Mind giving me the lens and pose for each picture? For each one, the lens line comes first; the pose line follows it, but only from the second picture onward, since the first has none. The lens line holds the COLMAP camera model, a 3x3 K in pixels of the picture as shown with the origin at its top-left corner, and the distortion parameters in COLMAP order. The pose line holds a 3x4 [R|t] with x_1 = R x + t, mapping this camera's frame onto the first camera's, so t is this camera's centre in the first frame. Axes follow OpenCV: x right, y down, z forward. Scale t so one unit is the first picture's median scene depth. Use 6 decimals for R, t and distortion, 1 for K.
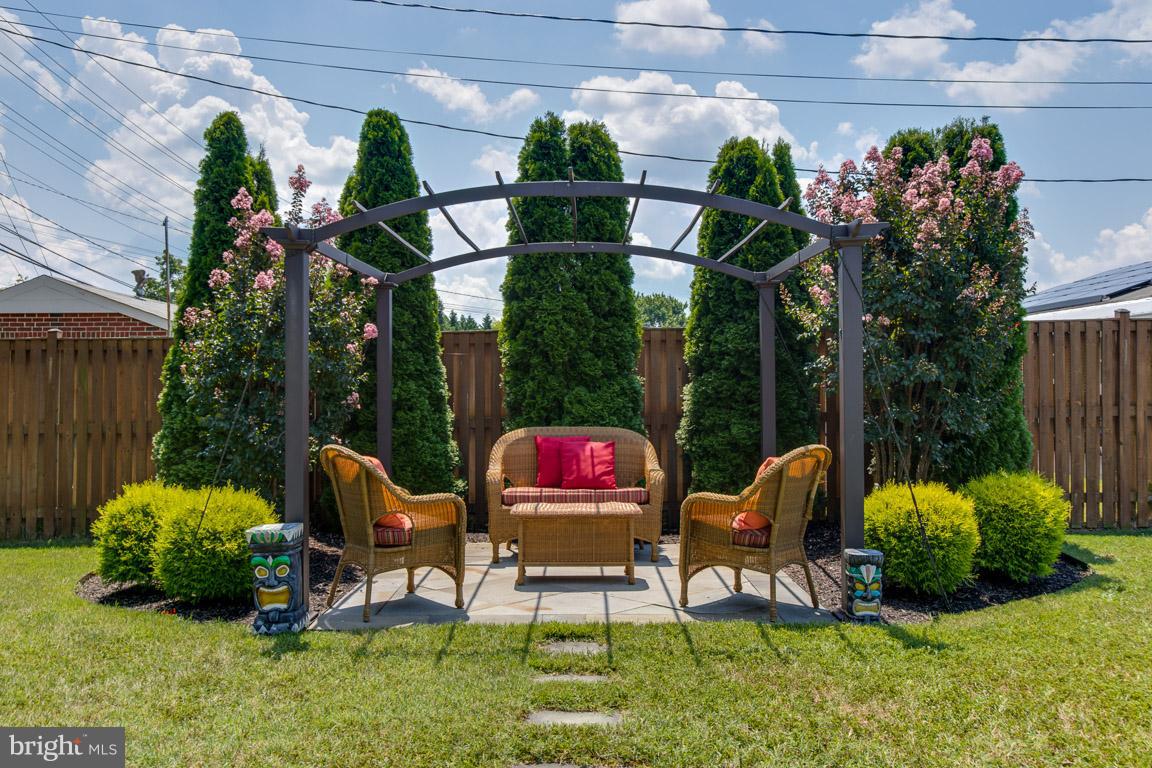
lens RADIAL K [[535.1, 0, 576.0], [0, 535.1, 384.0], [0, 0, 1]] dist [-0.000013, 0.000126]
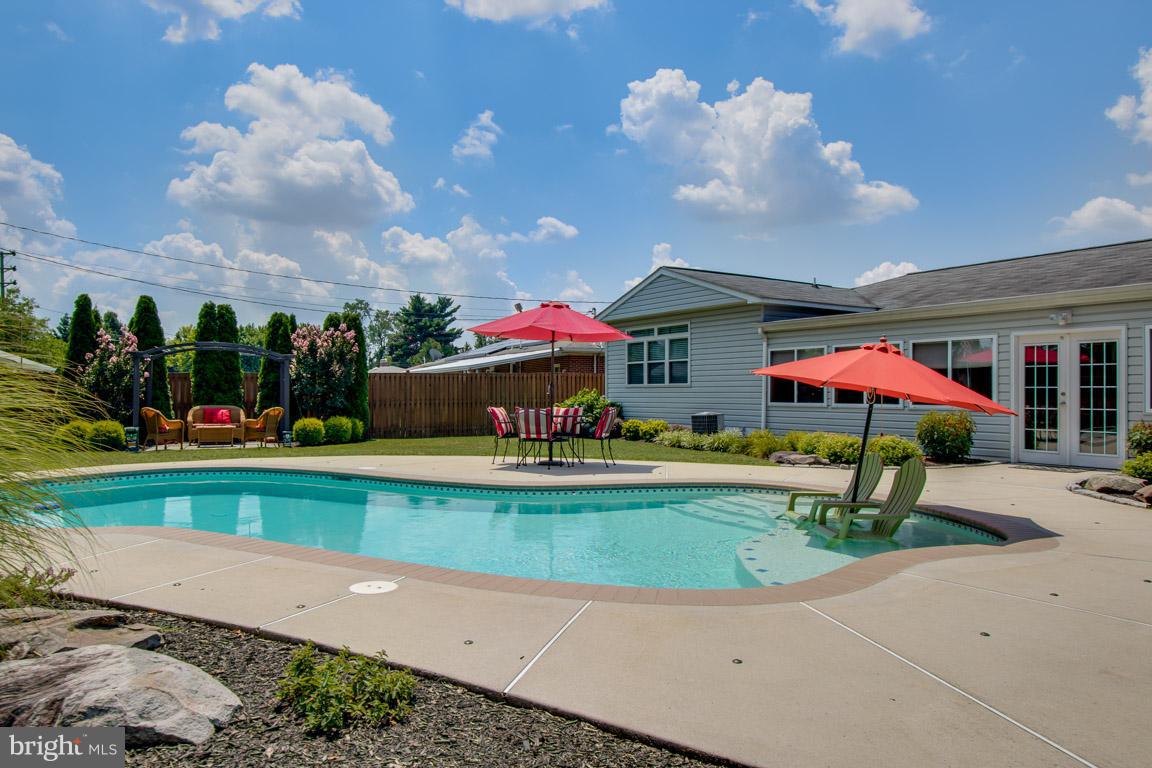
lens RADIAL K [[794.4, 0, 576.0], [0, 794.4, 384.0], [0, 0, 1]] dist [0.003688, 0.001430]
pose [[0.934999, 0.011302, 0.354469, 0.301043], [-0.009707, 0.999933, -0.006278, -0.036749], [-0.354516, 0.002430, 0.935047, -3.999013]]
